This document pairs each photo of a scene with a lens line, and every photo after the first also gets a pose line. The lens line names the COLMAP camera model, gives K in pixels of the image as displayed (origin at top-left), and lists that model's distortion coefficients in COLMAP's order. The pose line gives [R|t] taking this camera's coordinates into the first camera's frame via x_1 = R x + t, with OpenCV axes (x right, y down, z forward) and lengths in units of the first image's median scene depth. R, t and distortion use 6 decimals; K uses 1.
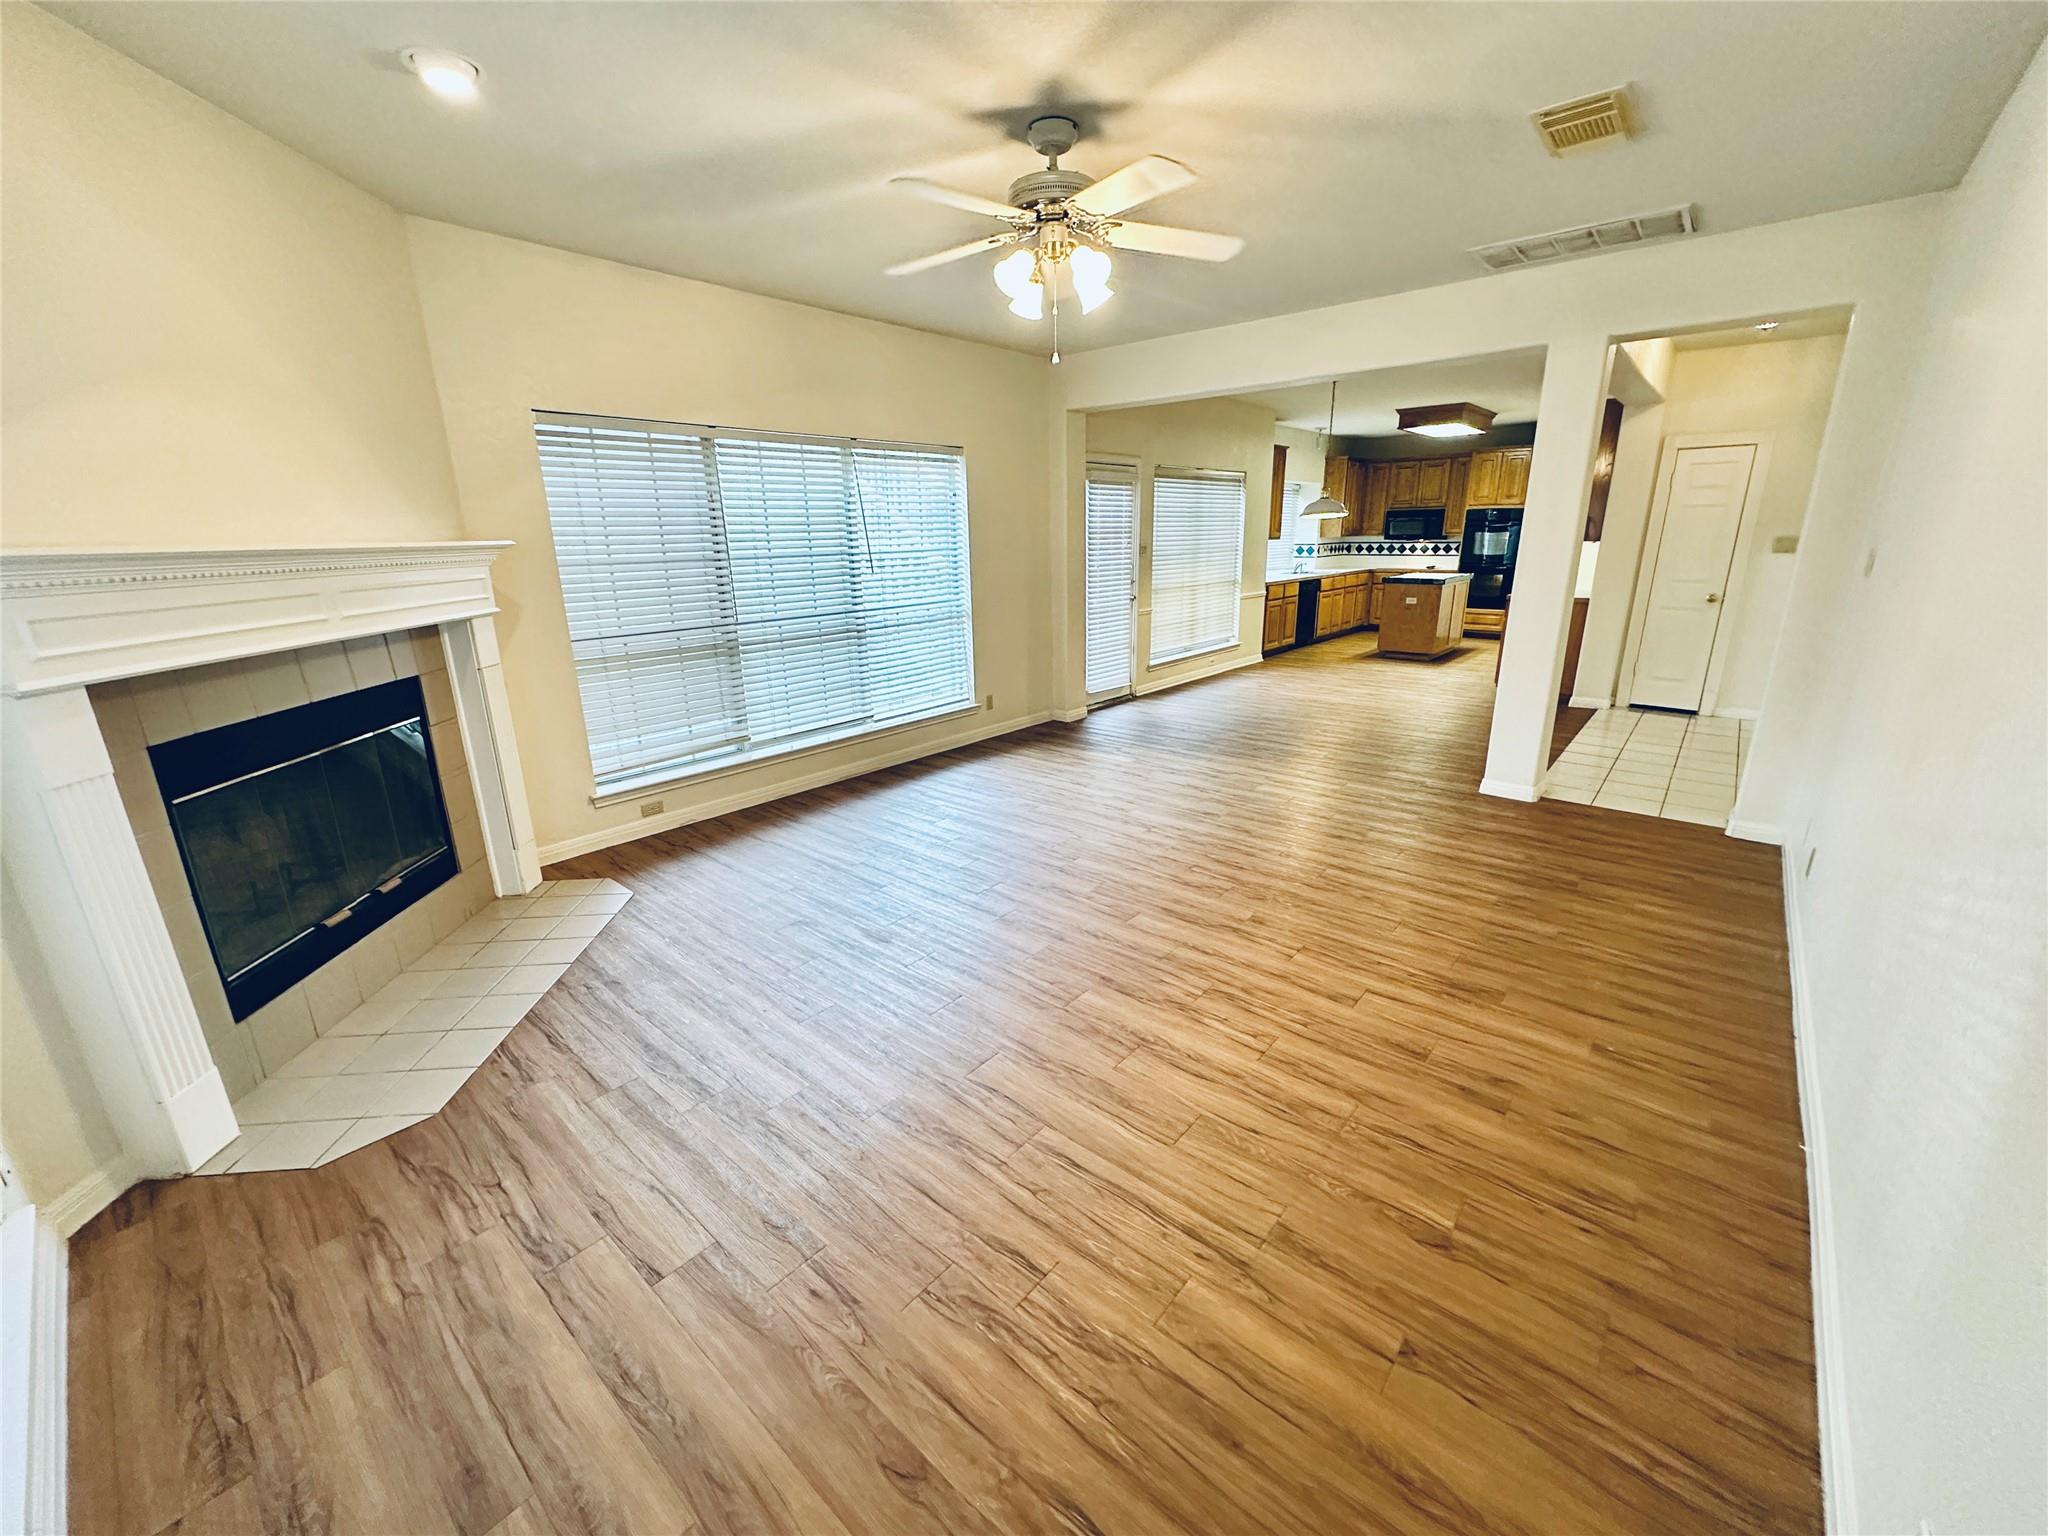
lens RADIAL K [[815.0, 0, 1022.5], [0, 815.0, 767.8], [0, 0, 1]] dist [0.000243, -0.000320]
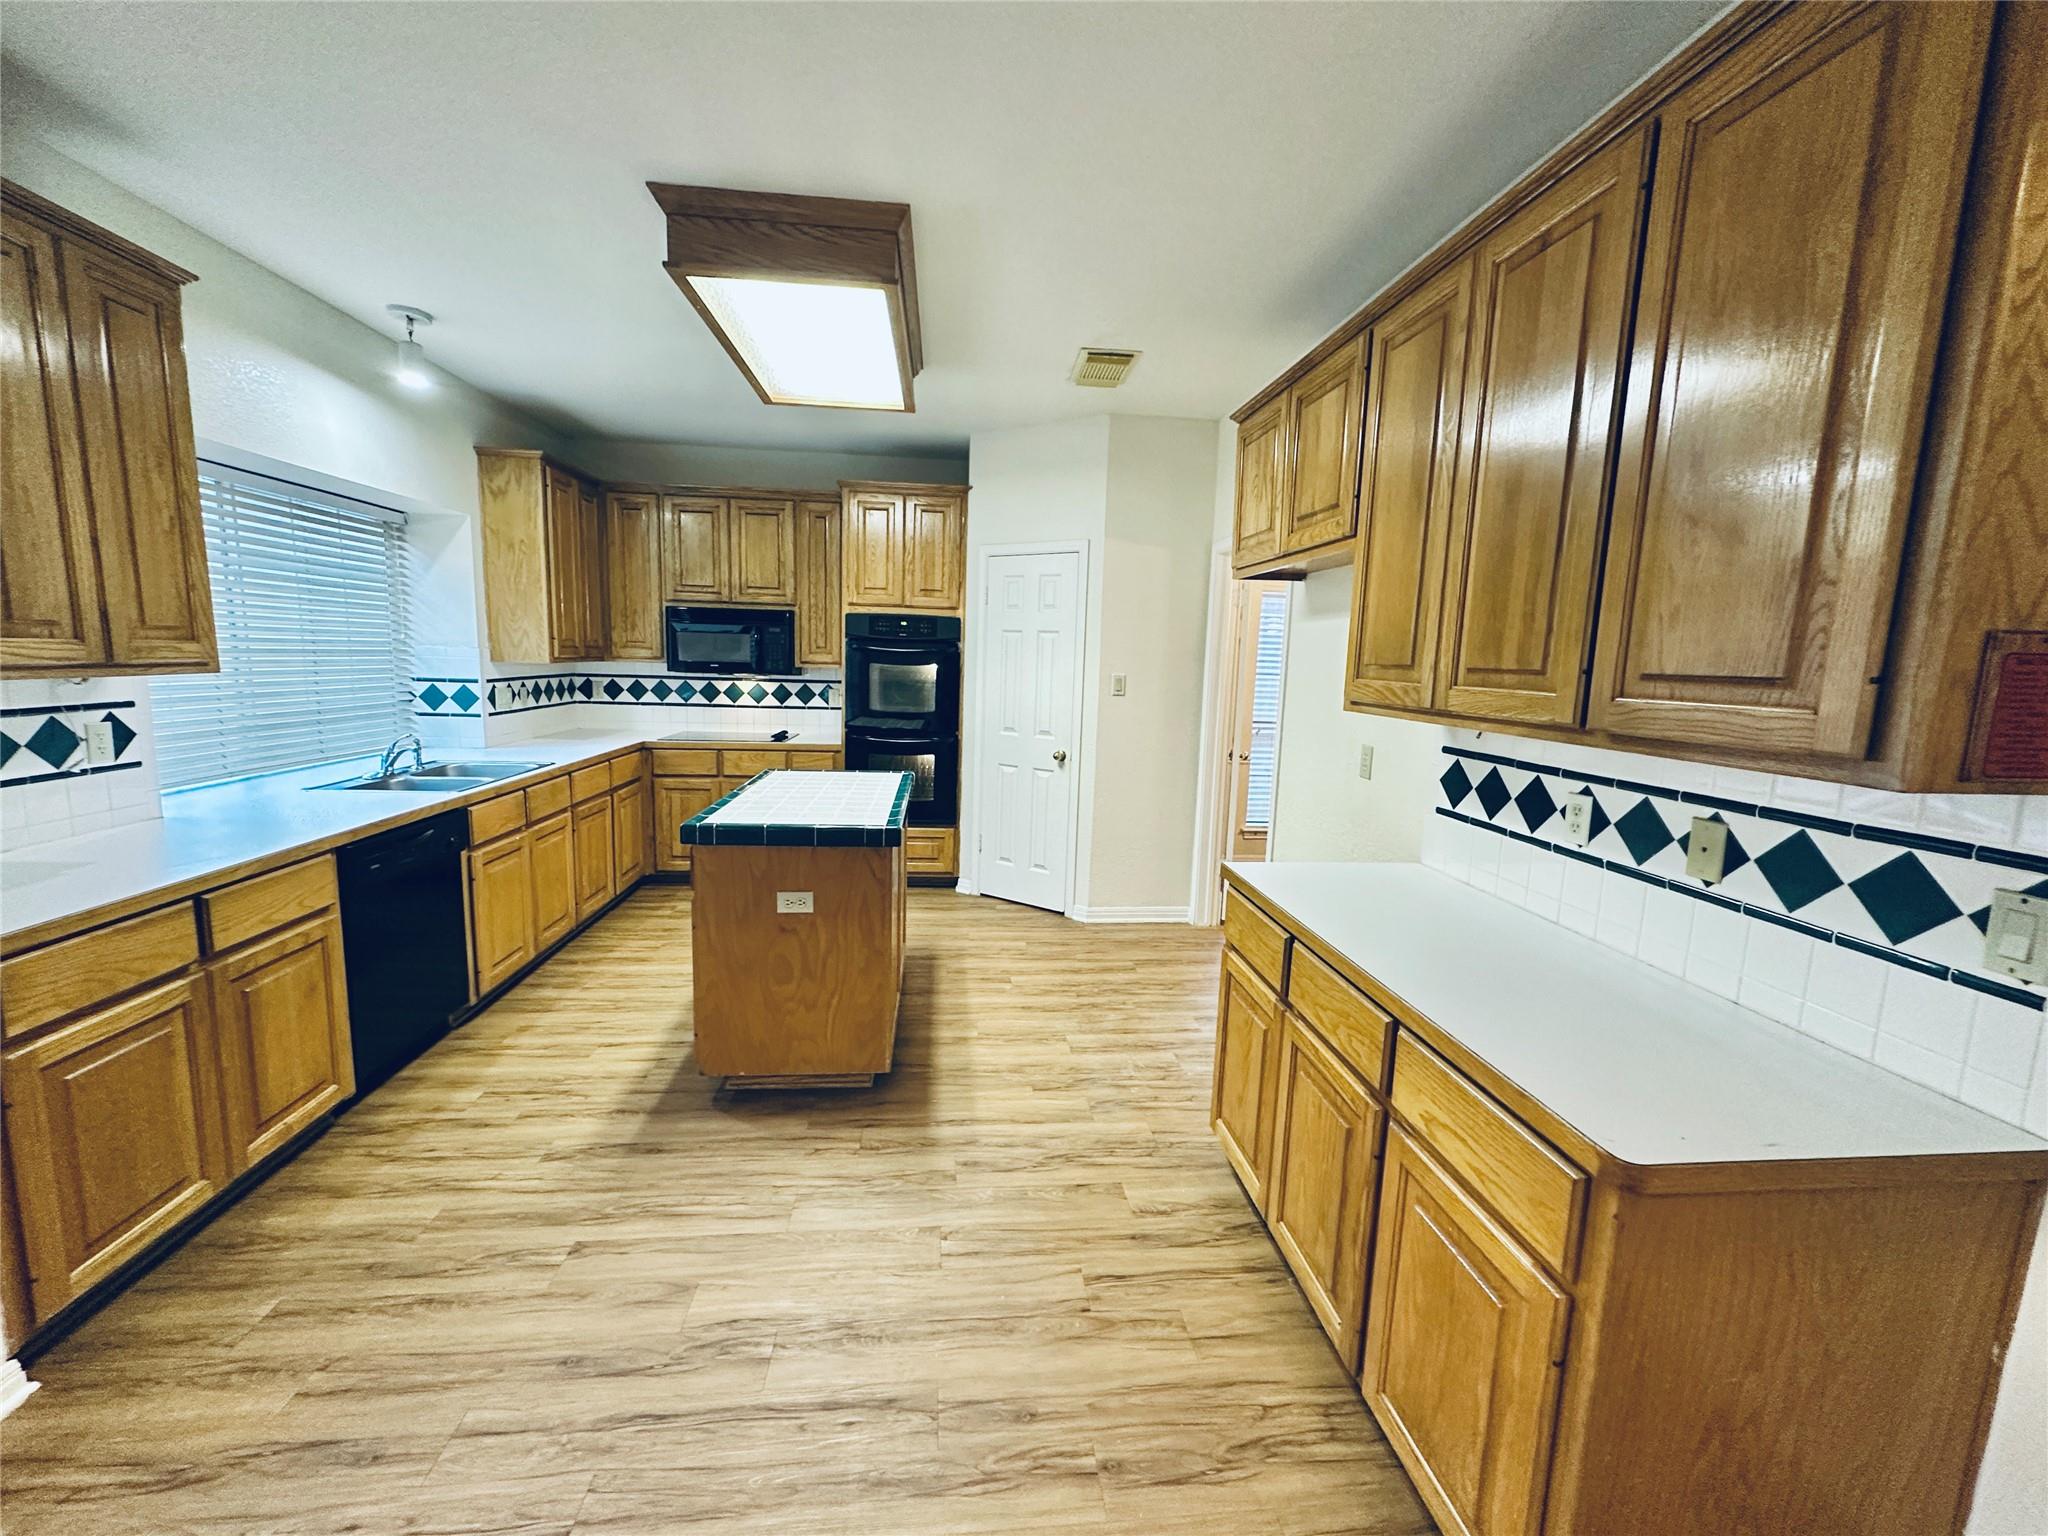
lens RADIAL K [[815.0, 0, 1016.9], [0, 815.0, 767.4], [0, 0, 1]] dist [0.000243, -0.000320]
pose [[0.692836, -0.063882, 0.718260, 0.392741], [0.160806, 0.984673, -0.067538, -0.259578], [-0.702936, 0.162293, 0.692489, 0.879512]]
